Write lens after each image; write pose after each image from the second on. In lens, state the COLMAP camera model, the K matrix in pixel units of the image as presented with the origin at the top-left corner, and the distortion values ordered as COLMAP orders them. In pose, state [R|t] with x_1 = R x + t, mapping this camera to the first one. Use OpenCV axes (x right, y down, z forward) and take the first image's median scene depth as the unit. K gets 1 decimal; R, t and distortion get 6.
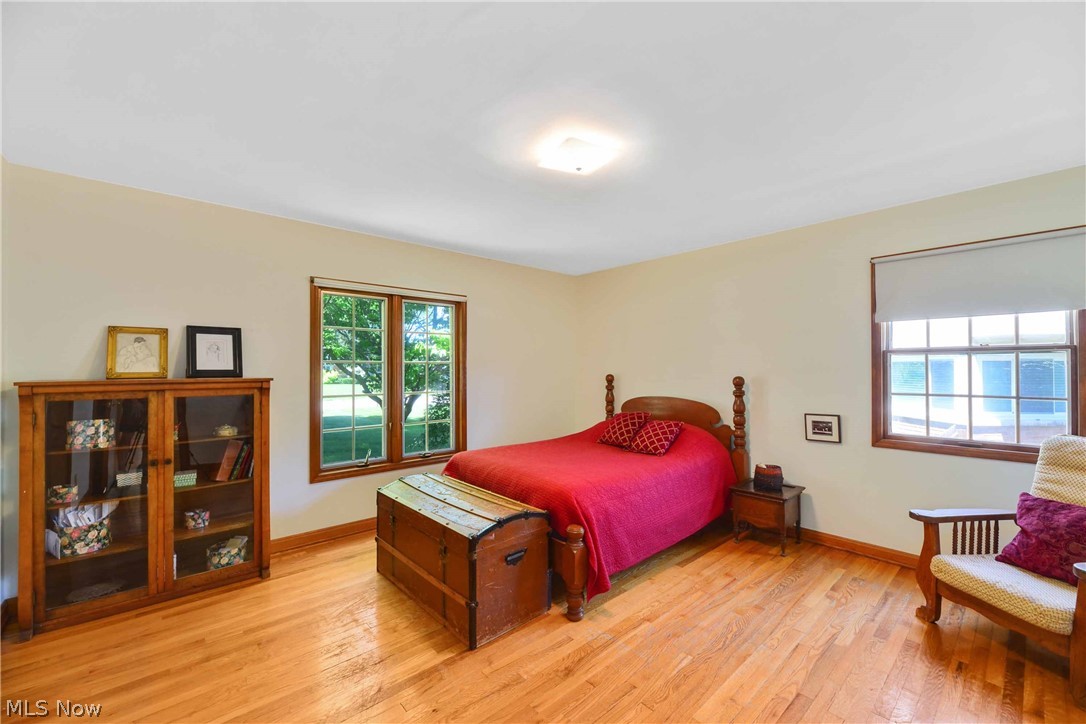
lens RADIAL K [[437.7, 0, 545.6], [0, 437.7, 361.0], [0, 0, 1]] dist [-0.001472, -0.000095]
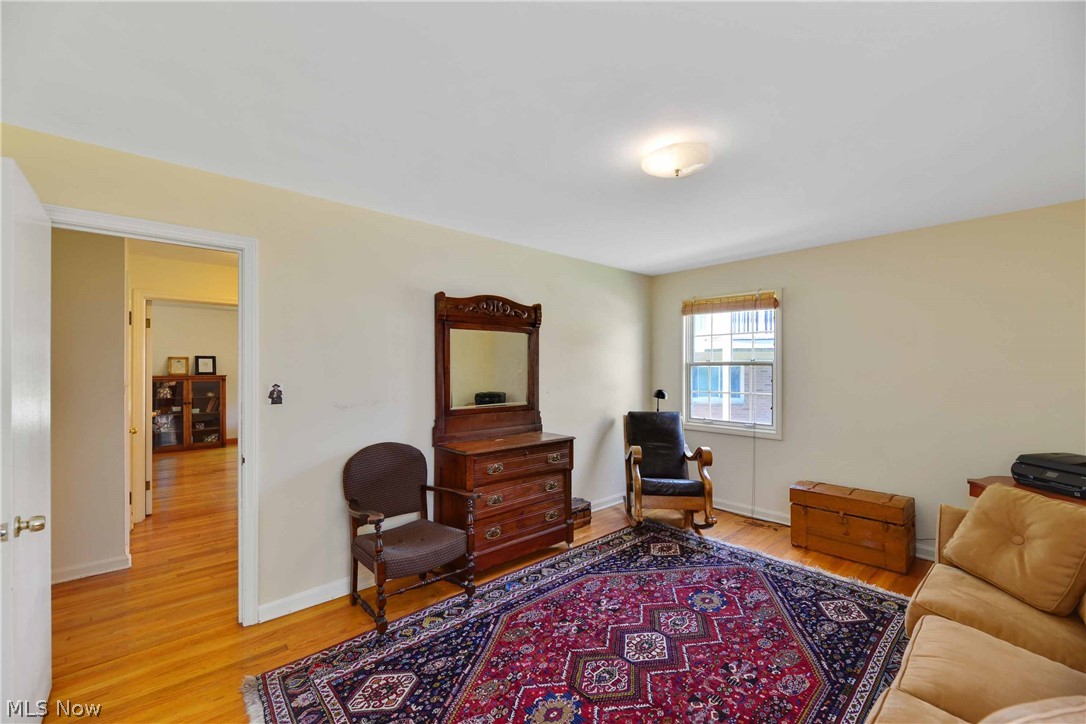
lens RADIAL K [[437.7, 0, 541.0], [0, 437.7, 369.3], [0, 0, 1]] dist [-0.001472, -0.000095]
pose [[0.999997, 0.002359, -0.000887, 1.396478], [-0.002349, 0.999934, 0.011222, -0.034540], [0.000913, -0.011220, 0.999937, -1.801061]]
